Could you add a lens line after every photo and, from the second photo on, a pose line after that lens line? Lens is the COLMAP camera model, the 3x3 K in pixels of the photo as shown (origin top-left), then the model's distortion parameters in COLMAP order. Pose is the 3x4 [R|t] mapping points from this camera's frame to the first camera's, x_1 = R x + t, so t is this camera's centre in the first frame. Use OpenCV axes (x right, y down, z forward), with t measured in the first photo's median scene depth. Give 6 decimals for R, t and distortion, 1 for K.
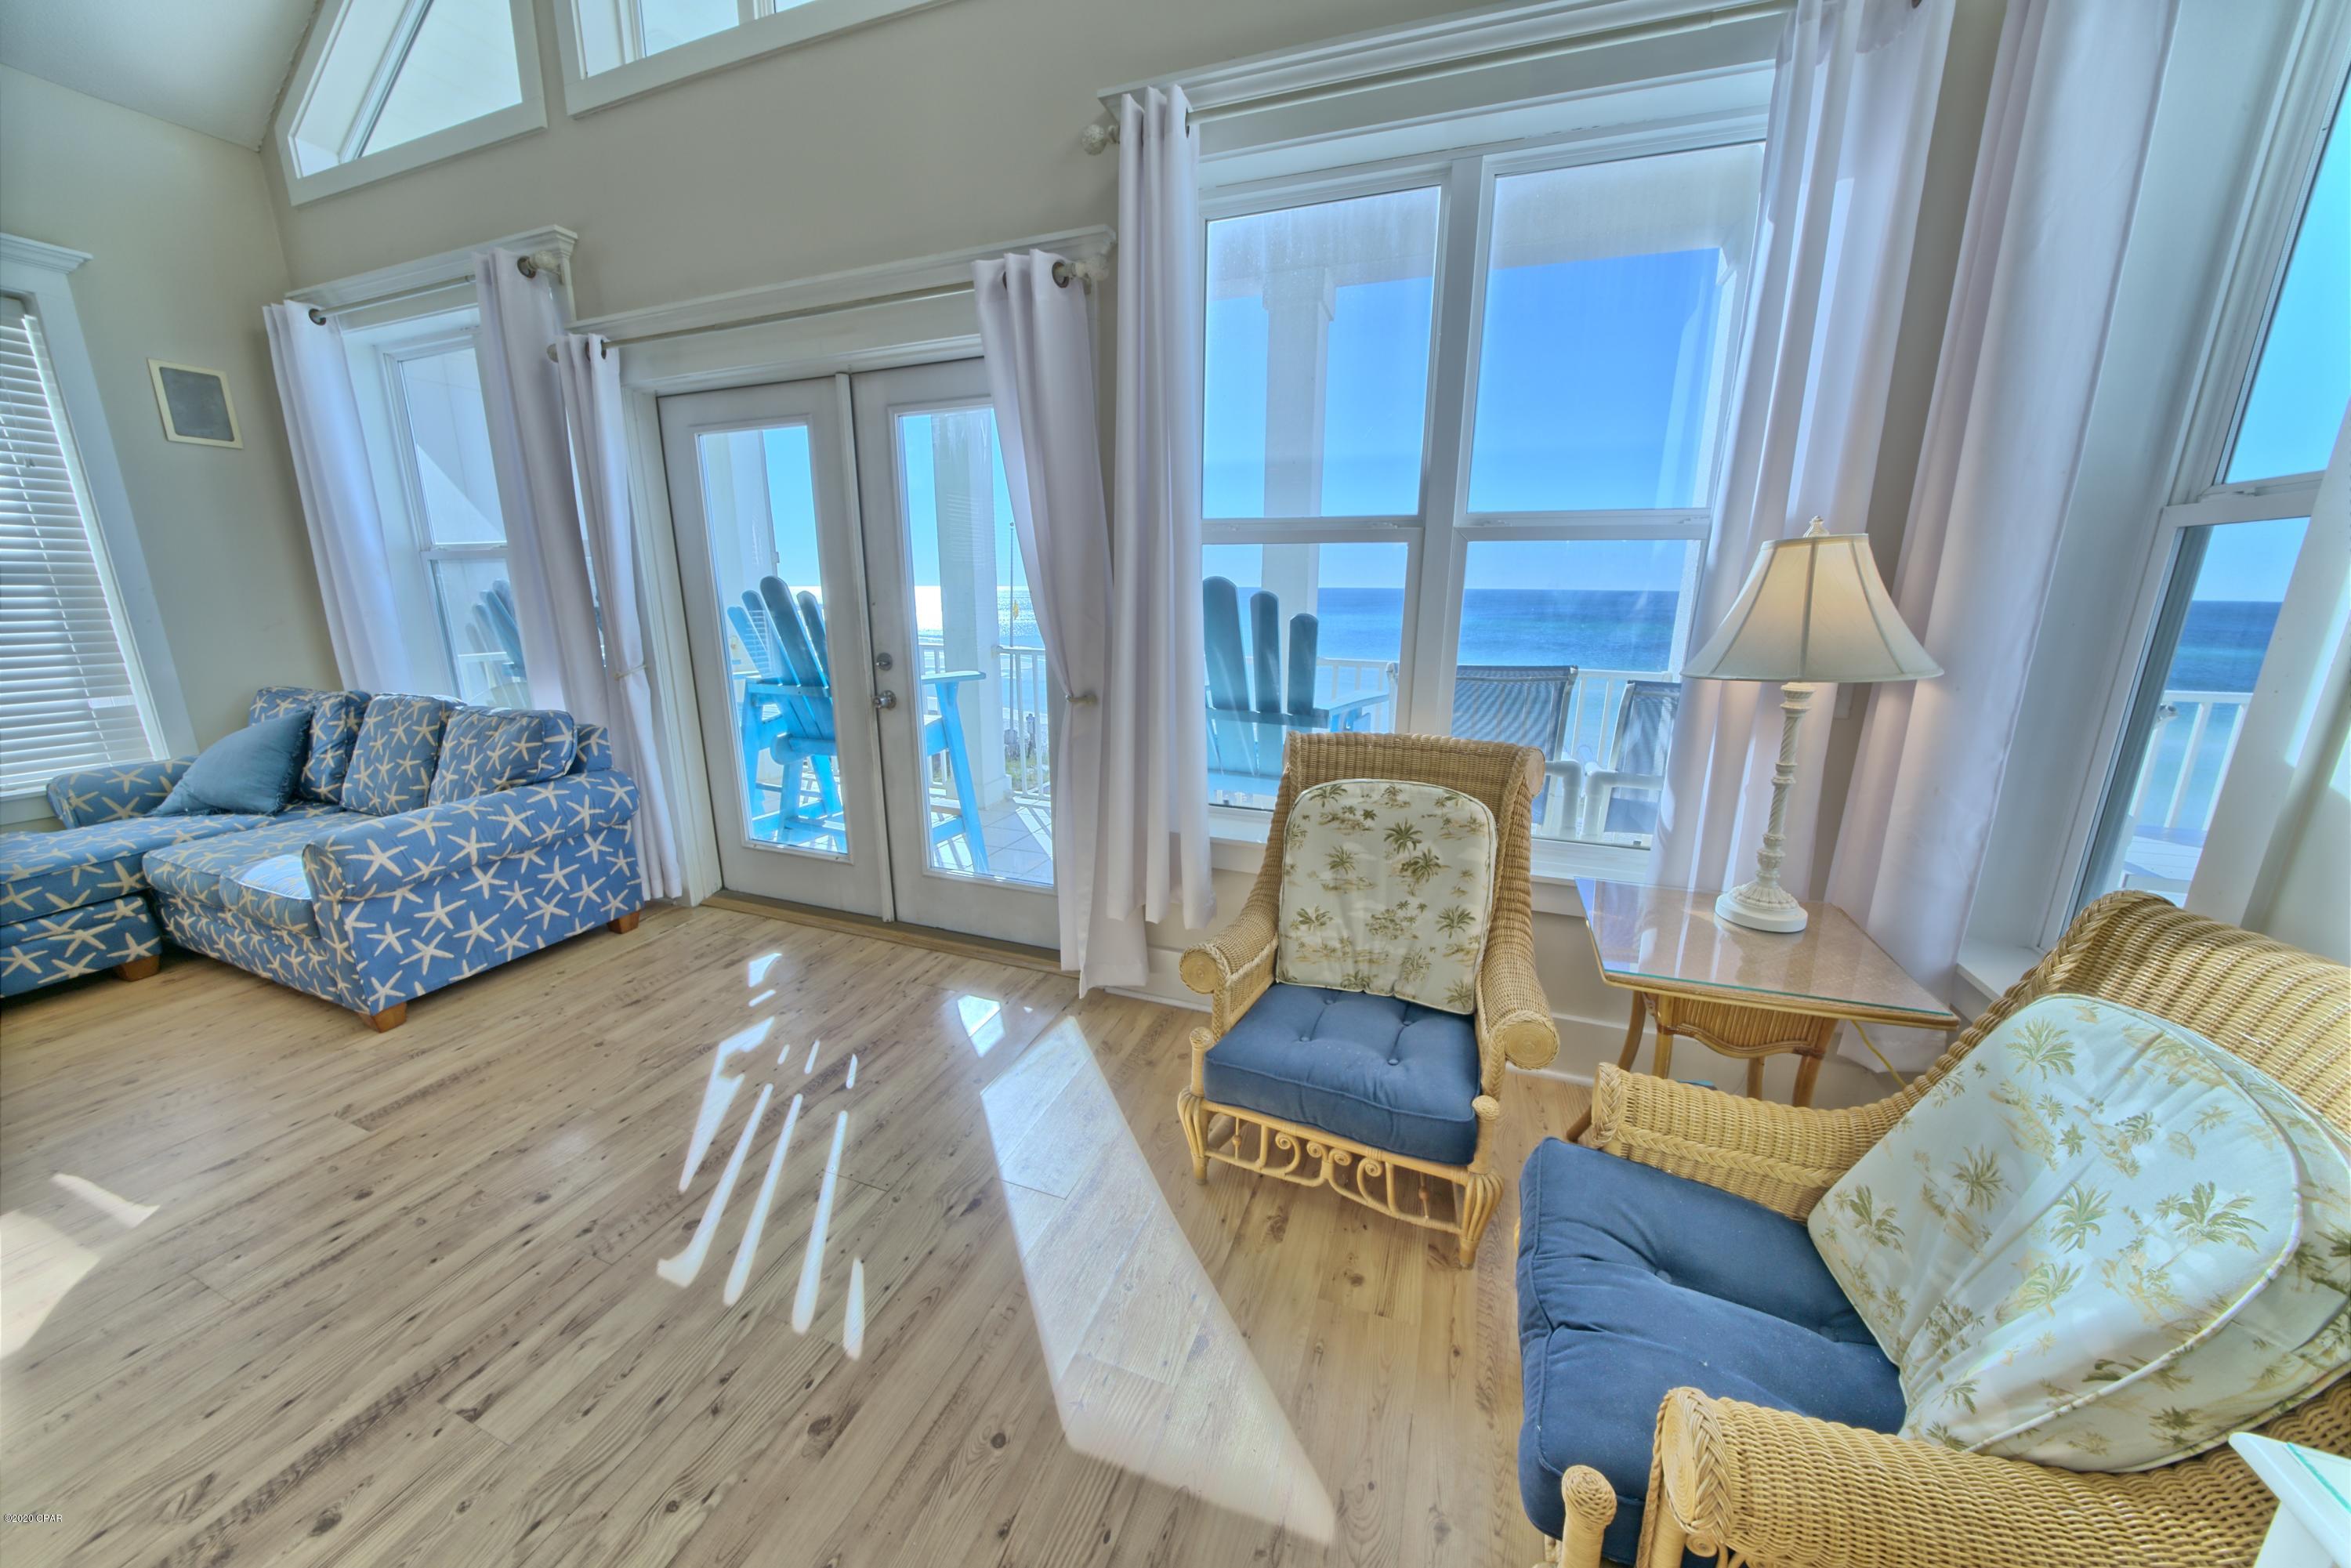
lens RADIAL K [[848.6, 0, 1175.5], [0, 848.6, 784.0], [0, 0, 1]] dist [-0.002381, -0.000138]
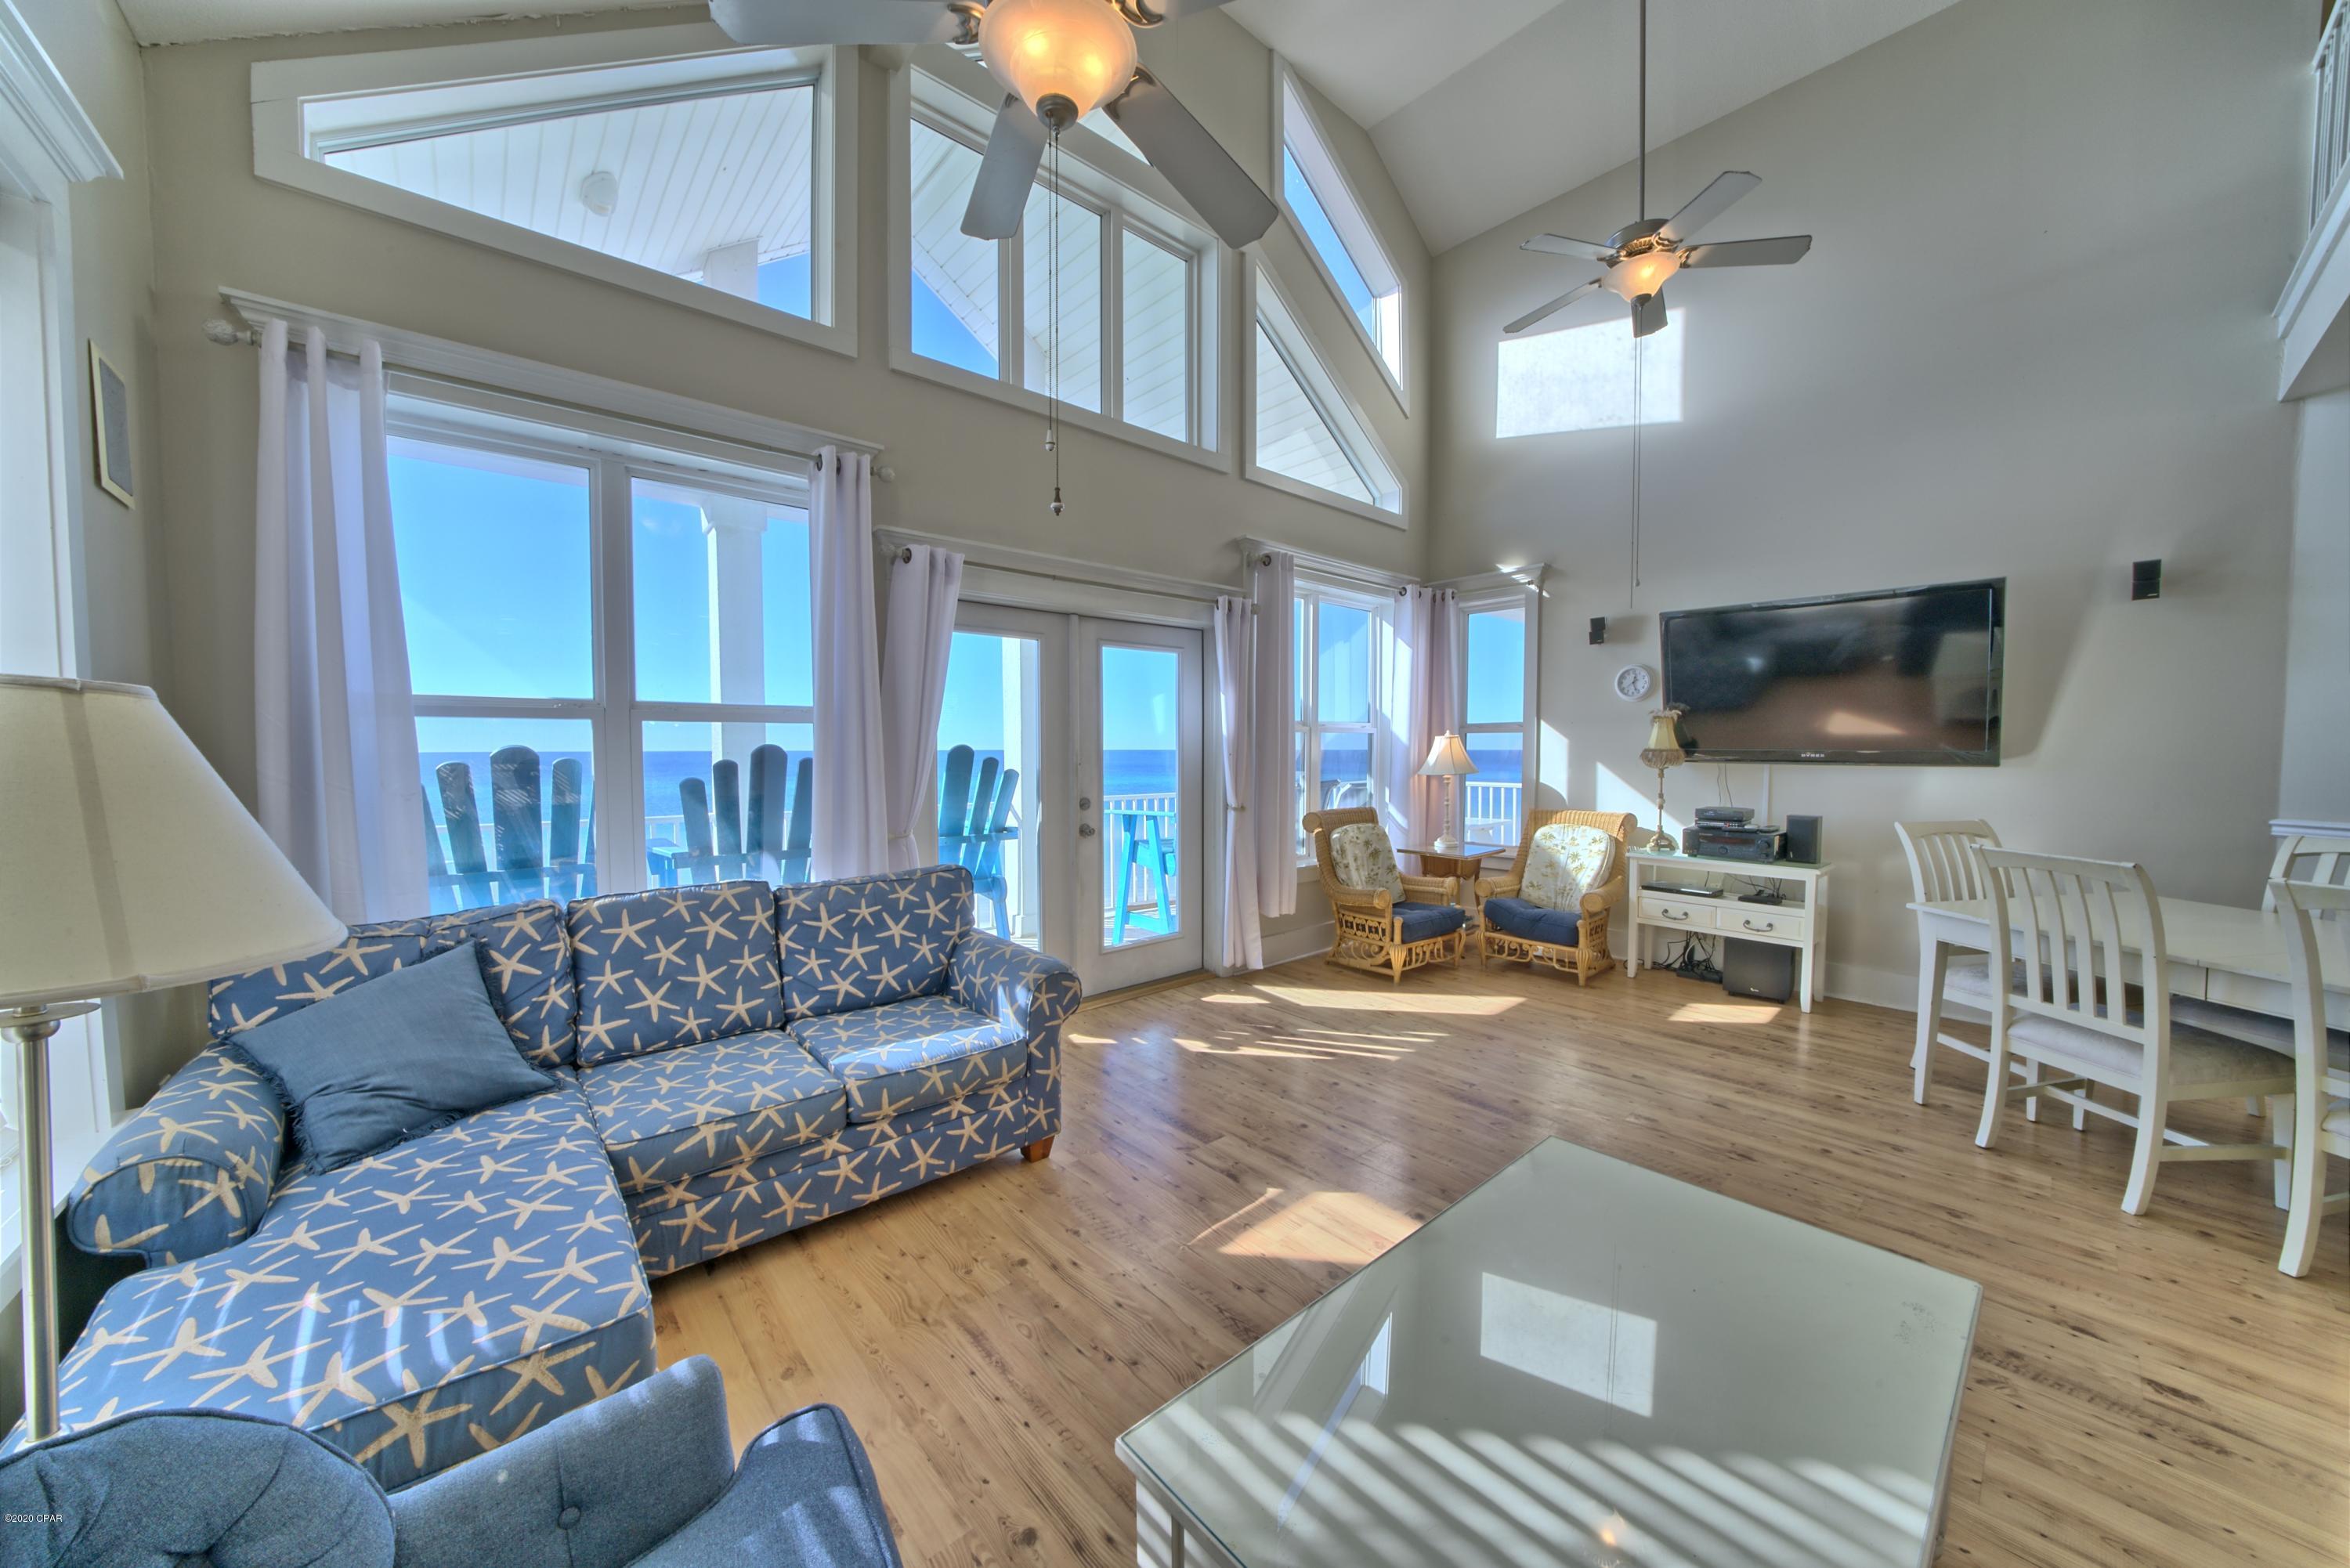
lens RADIAL K [[812.8, 0, 1175.0], [0, 812.8, 784.0], [0, 0, 1]] dist [-0.000304, -0.000041]
pose [[0.436035, -0.034335, 0.899274, -1.580904], [0.213678, 0.974645, -0.066394, -0.055607], [-0.874194, 0.221105, 0.432316, 0.279910]]
